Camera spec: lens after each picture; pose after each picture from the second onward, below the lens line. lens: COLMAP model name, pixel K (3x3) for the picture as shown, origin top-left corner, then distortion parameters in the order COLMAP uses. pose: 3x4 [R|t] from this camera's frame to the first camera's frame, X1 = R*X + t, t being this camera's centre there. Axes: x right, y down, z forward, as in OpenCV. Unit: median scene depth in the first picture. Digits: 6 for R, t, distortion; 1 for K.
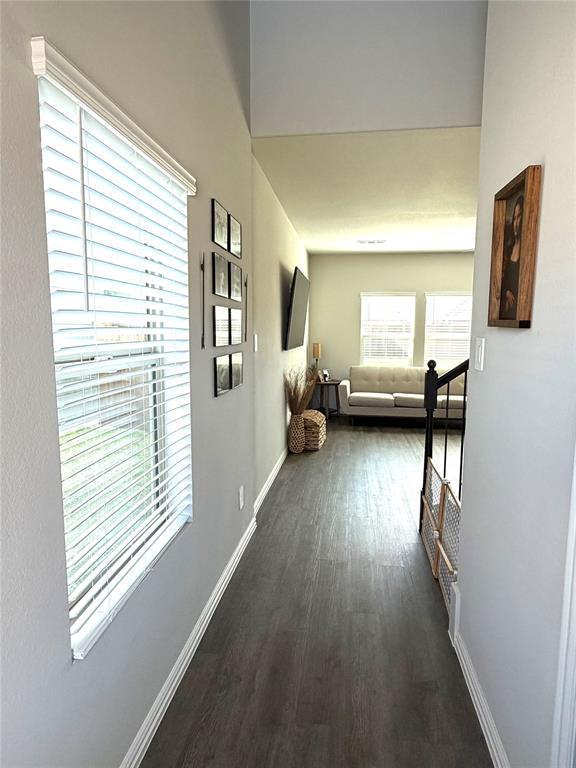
lens RADIAL K [[441.0, 0, 288.0], [0, 441.0, 384.4], [0, 0, 1]] dist [-0.005222, -0.000583]
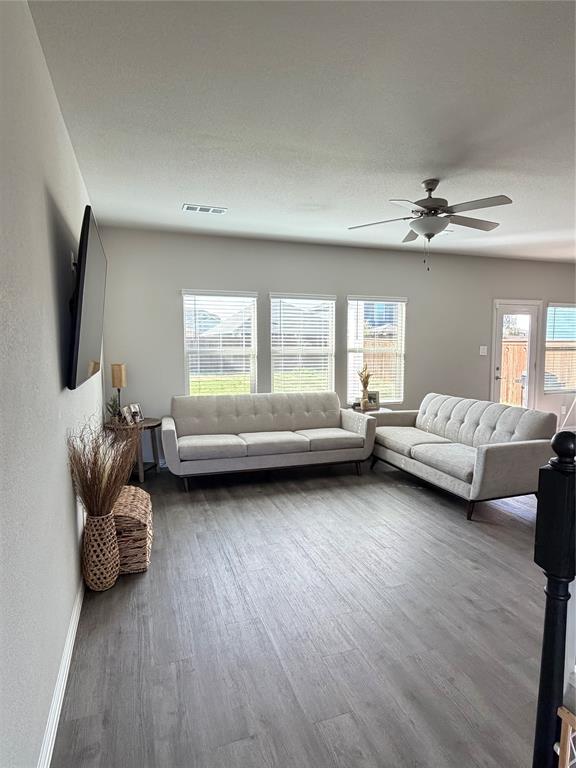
lens RADIAL K [[441.0, 0, 292.4], [0, 441.0, 380.0], [0, 0, 1]] dist [-0.005222, -0.000583]
pose [[0.883849, -0.045225, 0.465581, -0.011400], [0.058272, 0.998207, -0.013660, -0.054171], [-0.464129, 0.039204, 0.884900, 0.361009]]
